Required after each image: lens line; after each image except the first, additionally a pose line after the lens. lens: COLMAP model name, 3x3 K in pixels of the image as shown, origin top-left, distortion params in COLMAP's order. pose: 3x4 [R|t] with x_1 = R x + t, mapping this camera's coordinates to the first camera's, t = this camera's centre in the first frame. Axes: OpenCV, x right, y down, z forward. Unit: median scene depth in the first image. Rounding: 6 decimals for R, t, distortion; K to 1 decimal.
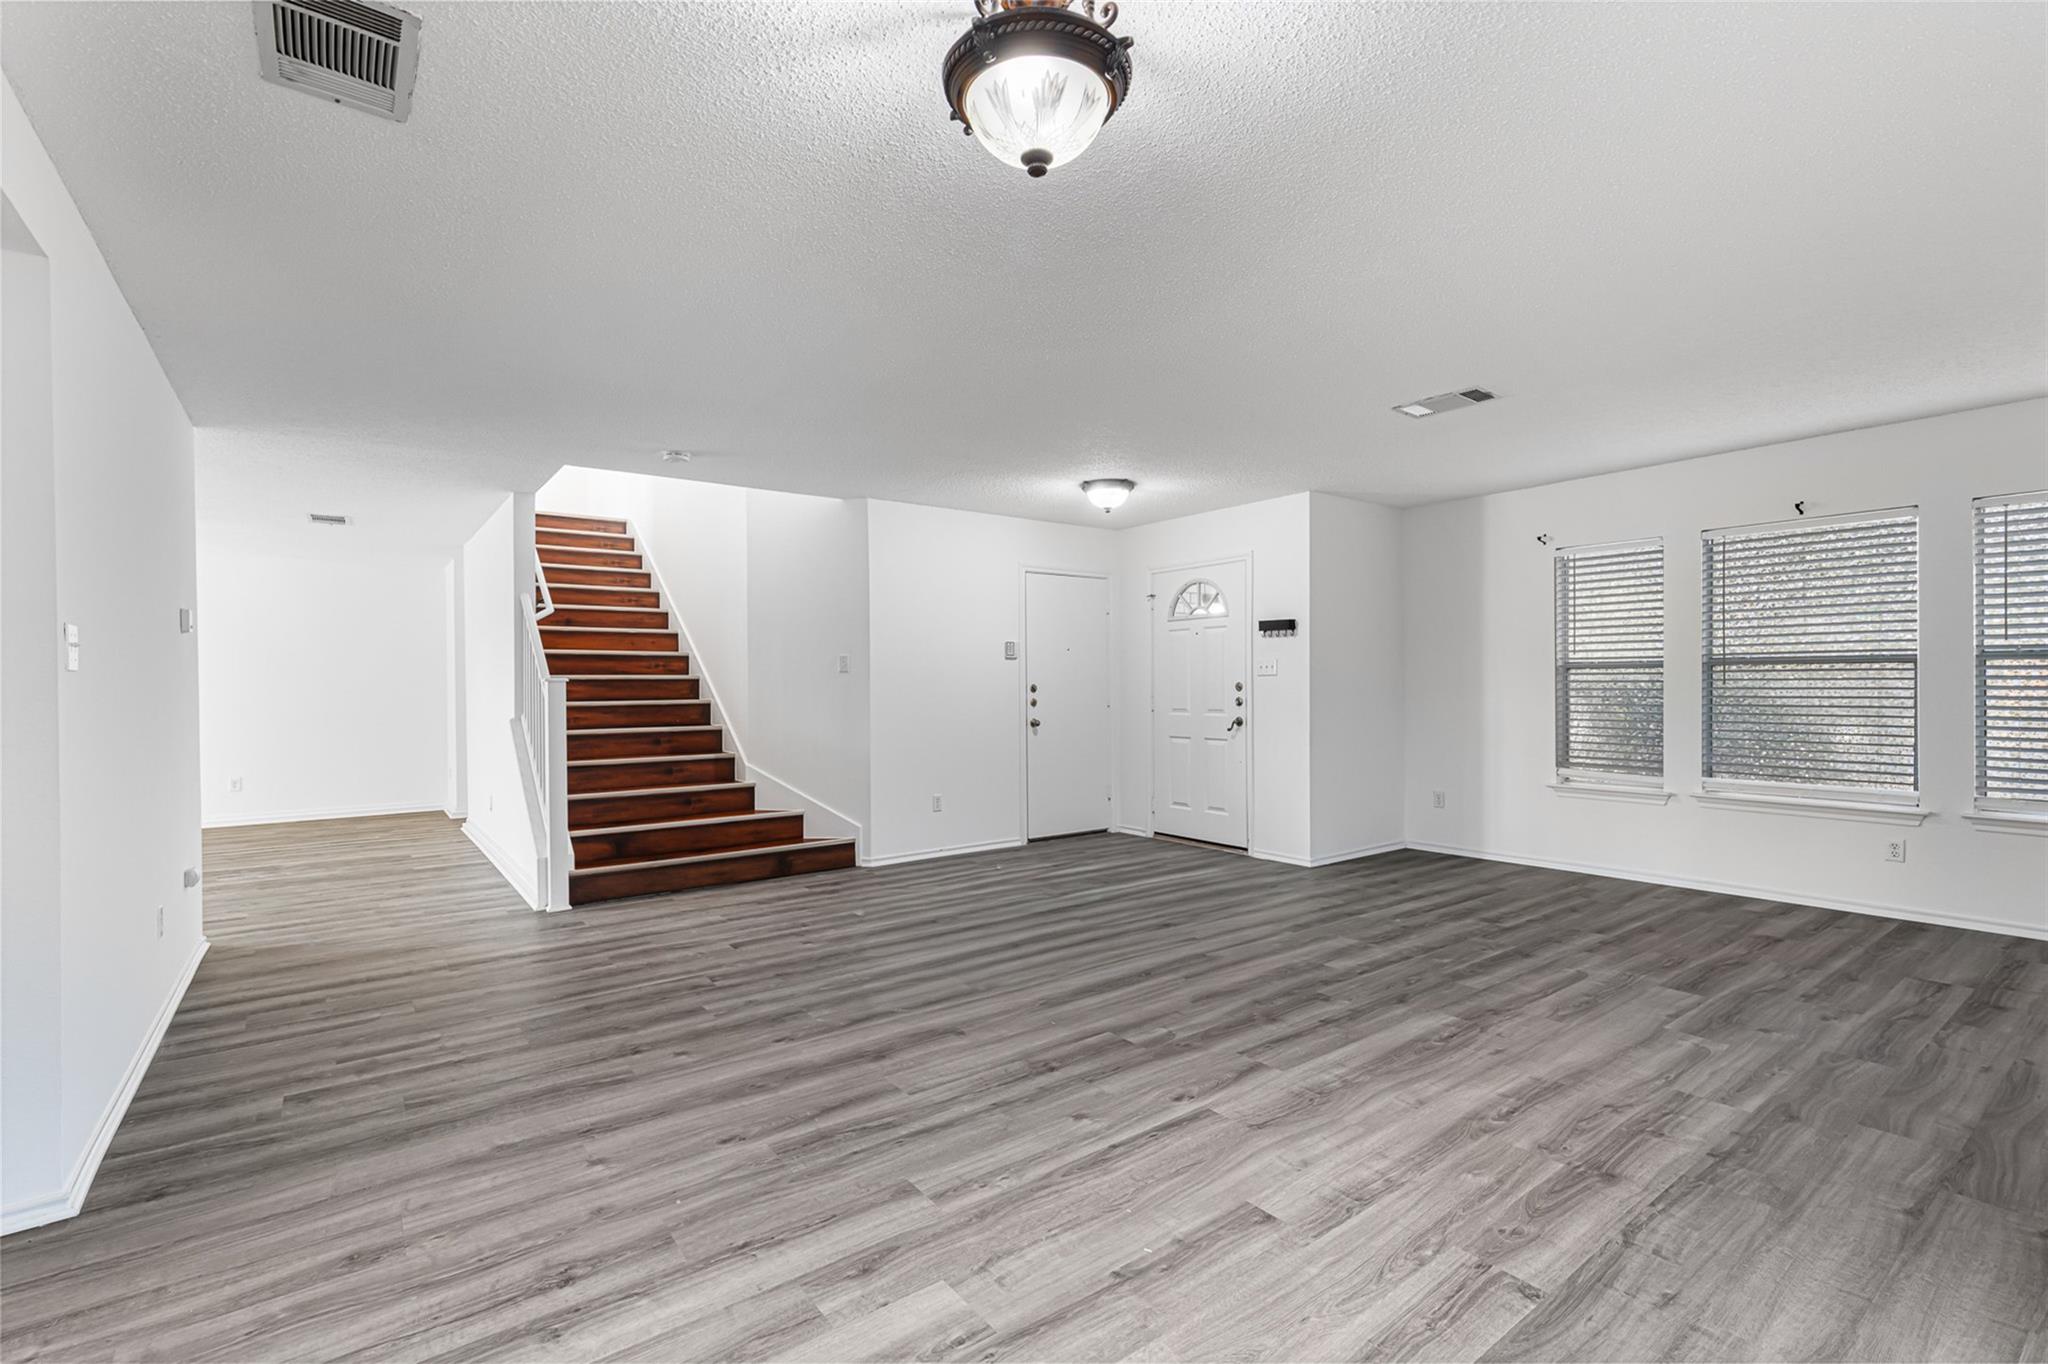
lens RADIAL K [[915.0, 0, 1021.6], [0, 915.0, 689.4], [0, 0, 1]] dist [0.005580, -0.000257]
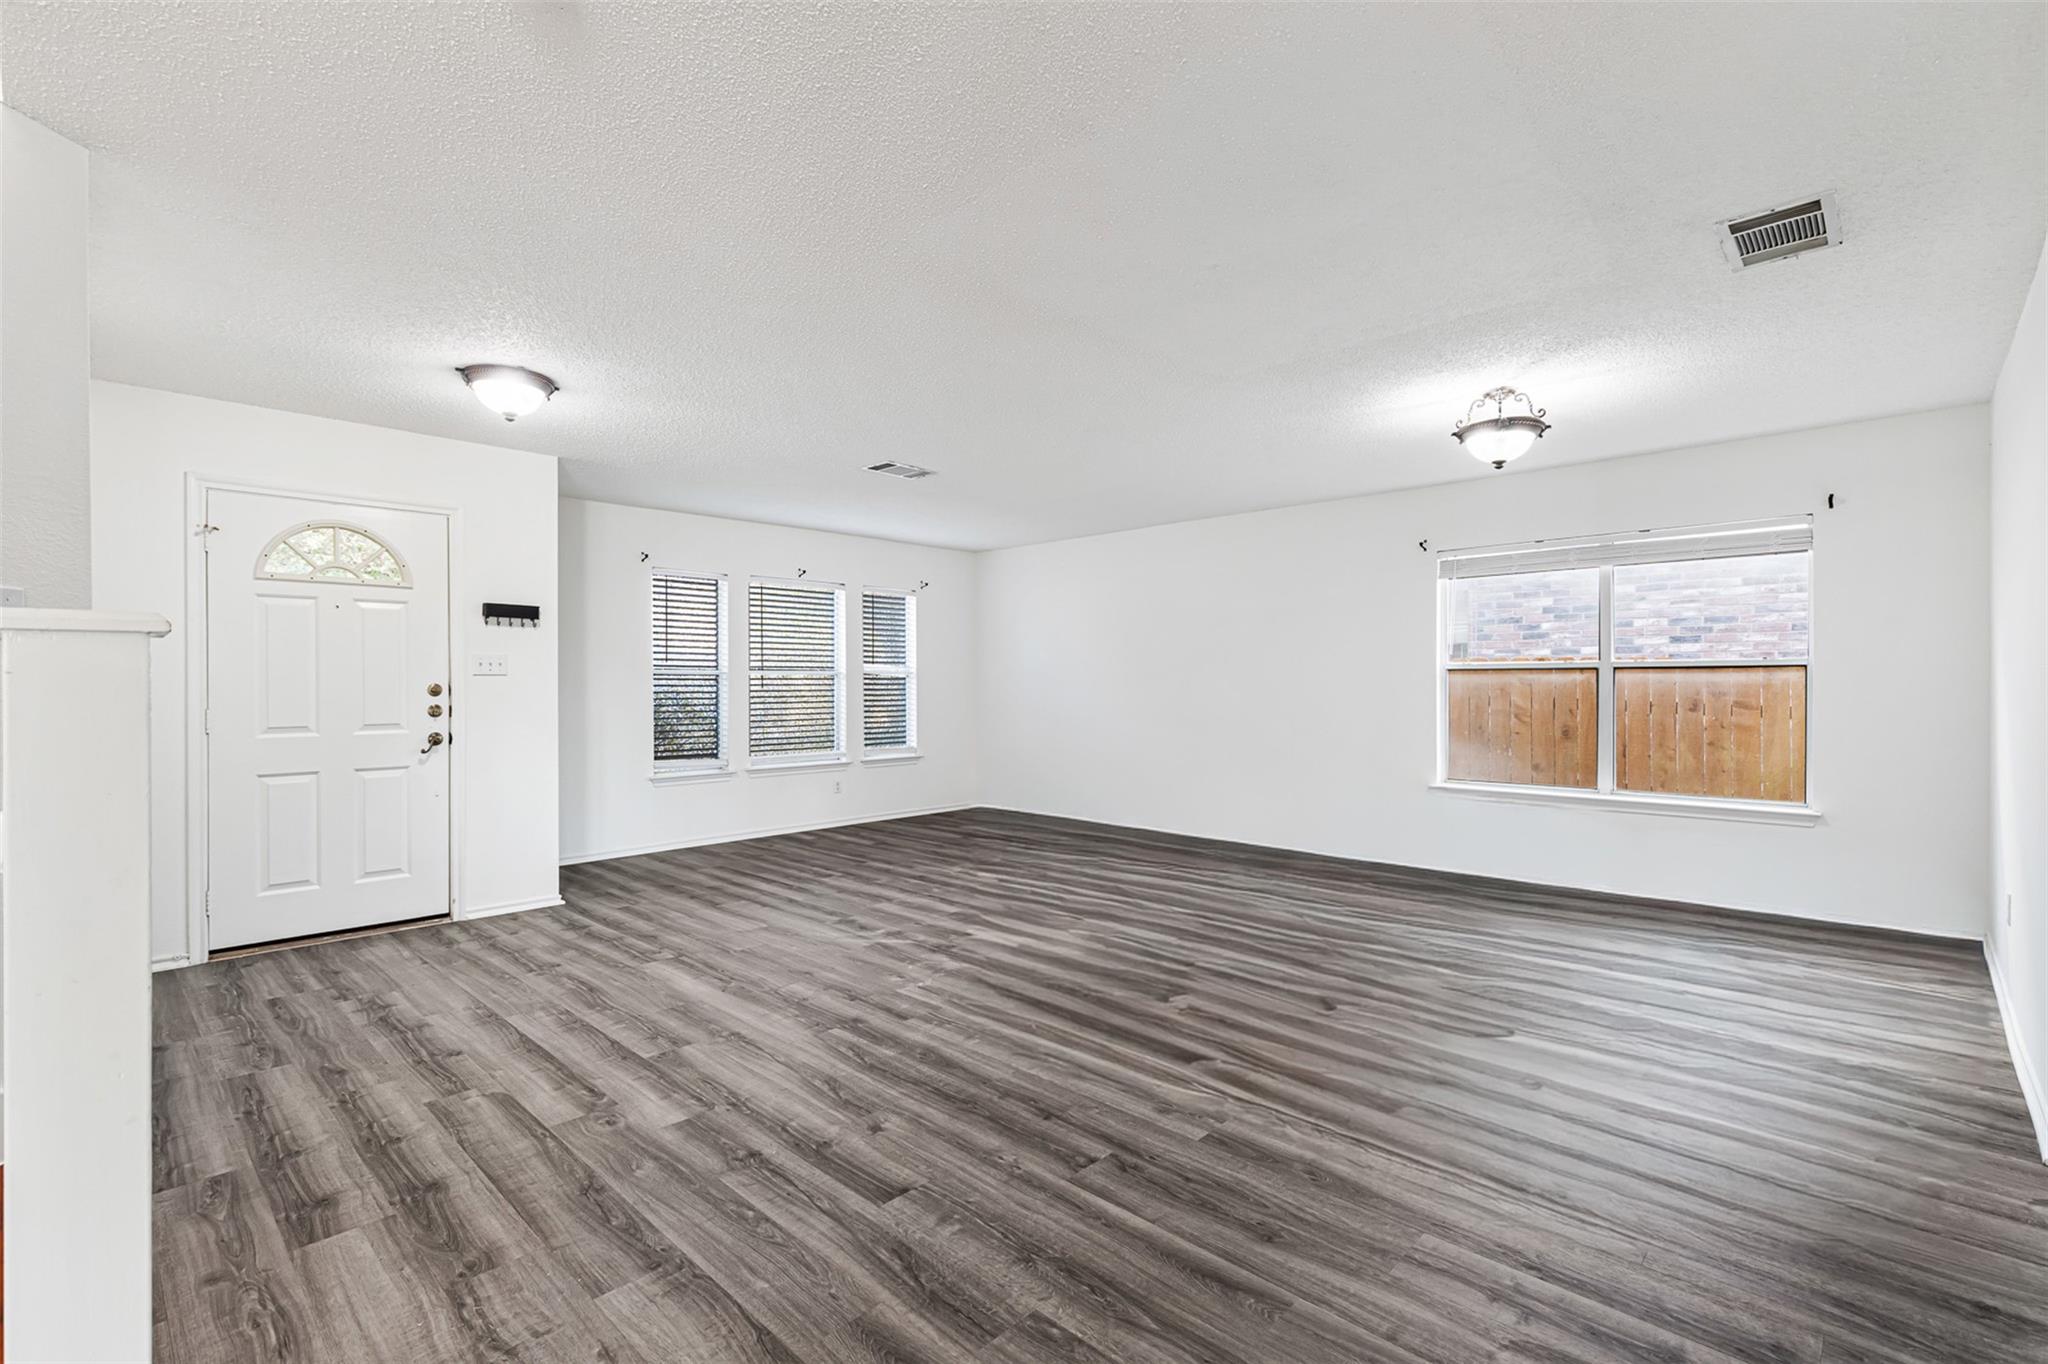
lens RADIAL K [[915.0, 0, 1021.6], [0, 915.0, 689.4], [0, 0, 1]] dist [0.005580, -0.000257]
pose [[-0.158893, 0.001663, 0.987294, -0.902690], [0.009614, 0.999954, -0.000137, 0.001746], [-0.987249, 0.009470, -0.158902, 1.101804]]
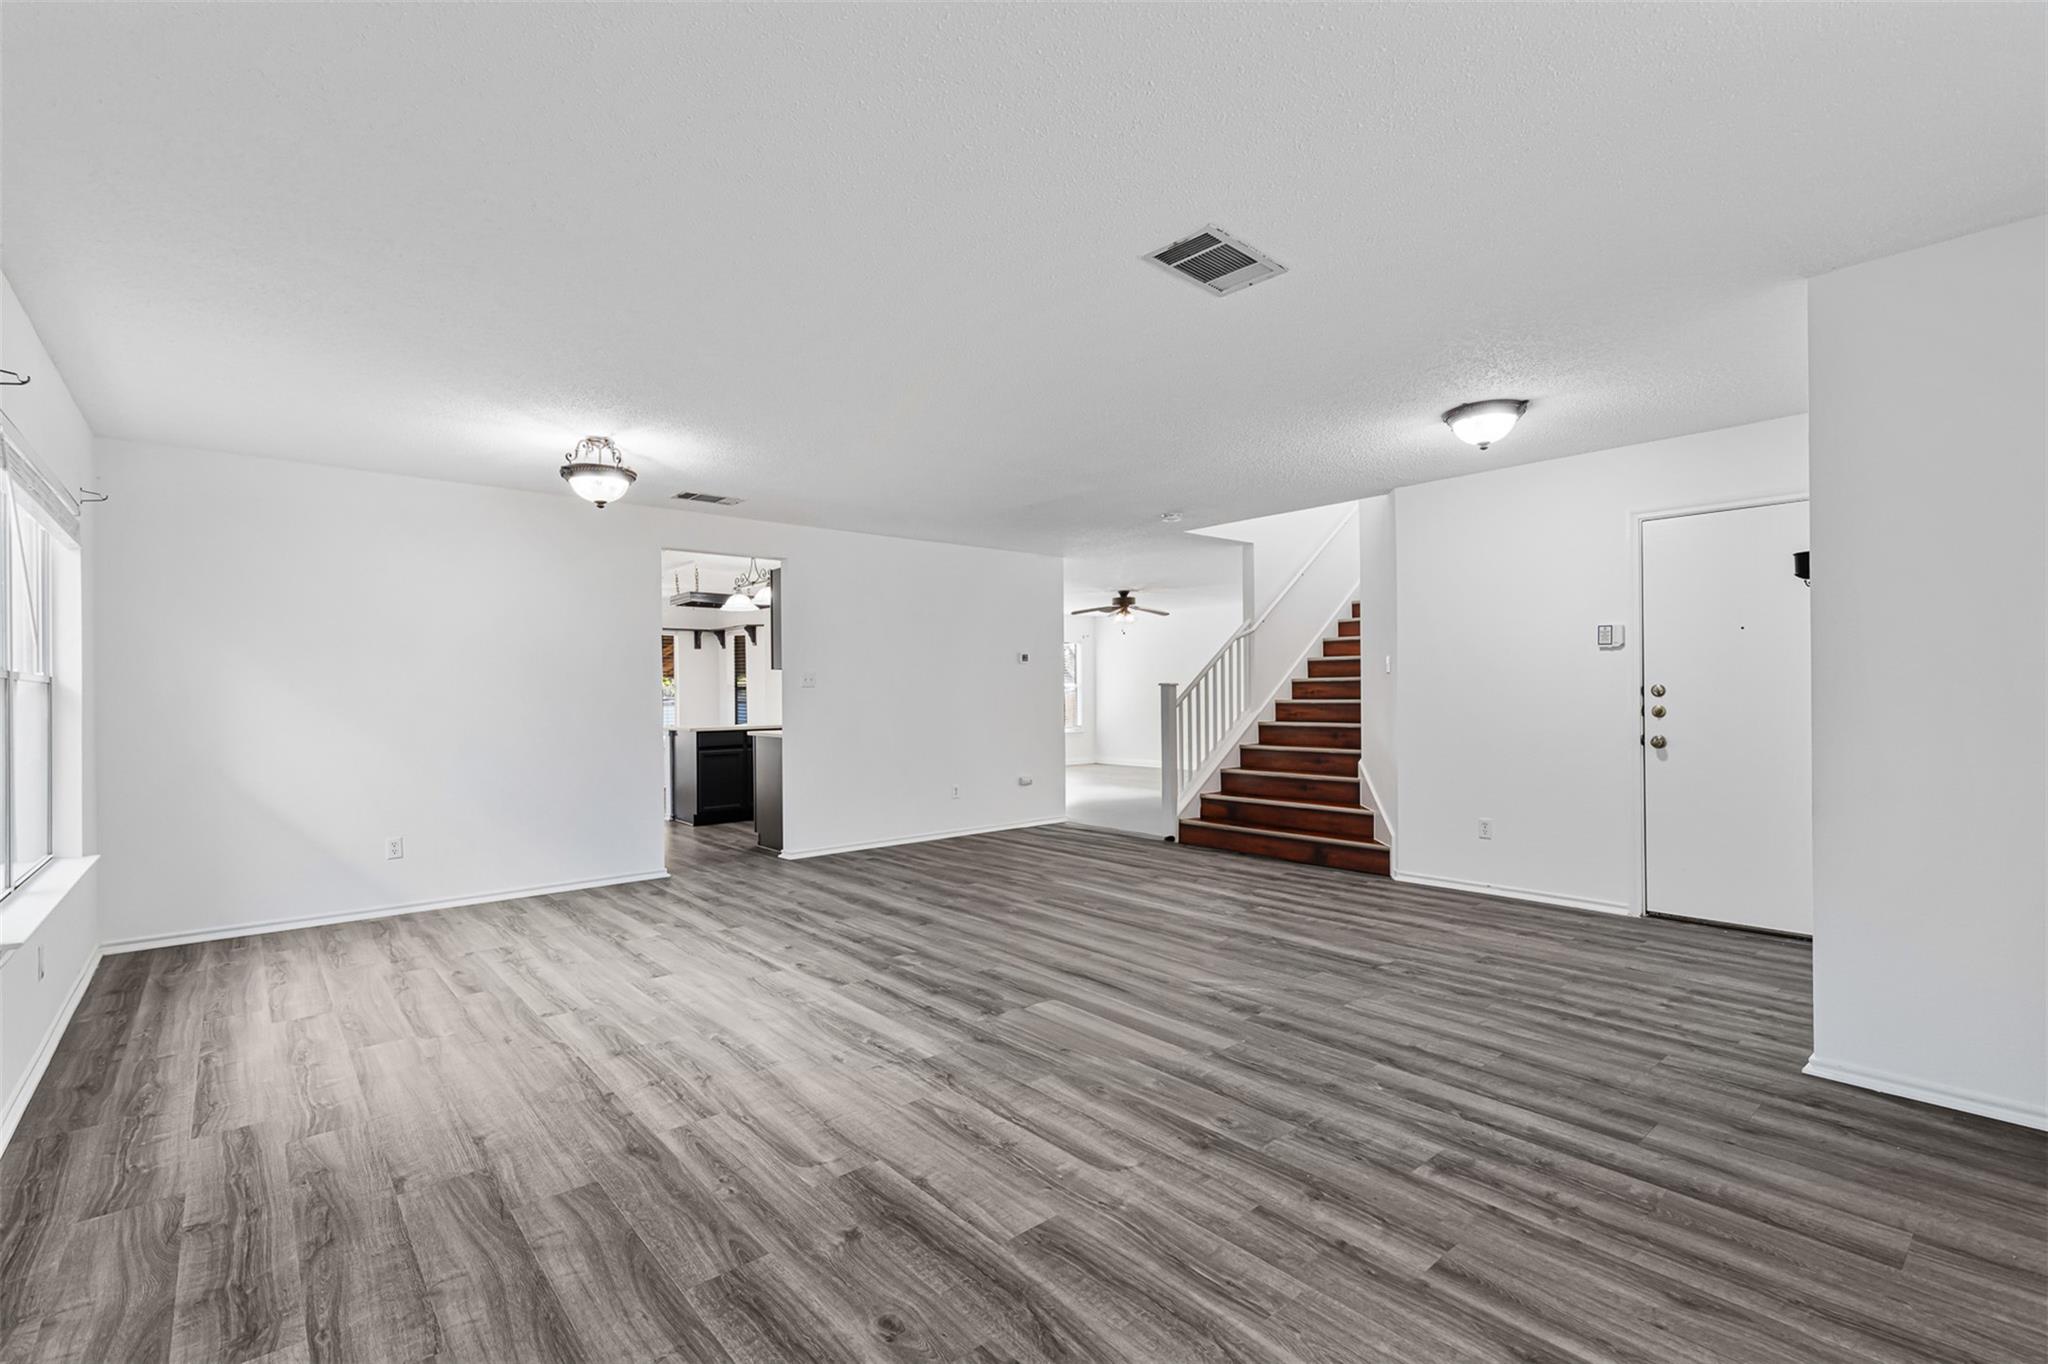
lens RADIAL K [[915.0, 0, 1021.6], [0, 915.0, 689.4], [0, 0, 1]] dist [0.005580, -0.000257]
pose [[0.066292, 0.004021, -0.997792, 1.174541], [0.004185, 0.999982, 0.004308, -0.012795], [0.997792, -0.004461, 0.066274, 0.867259]]
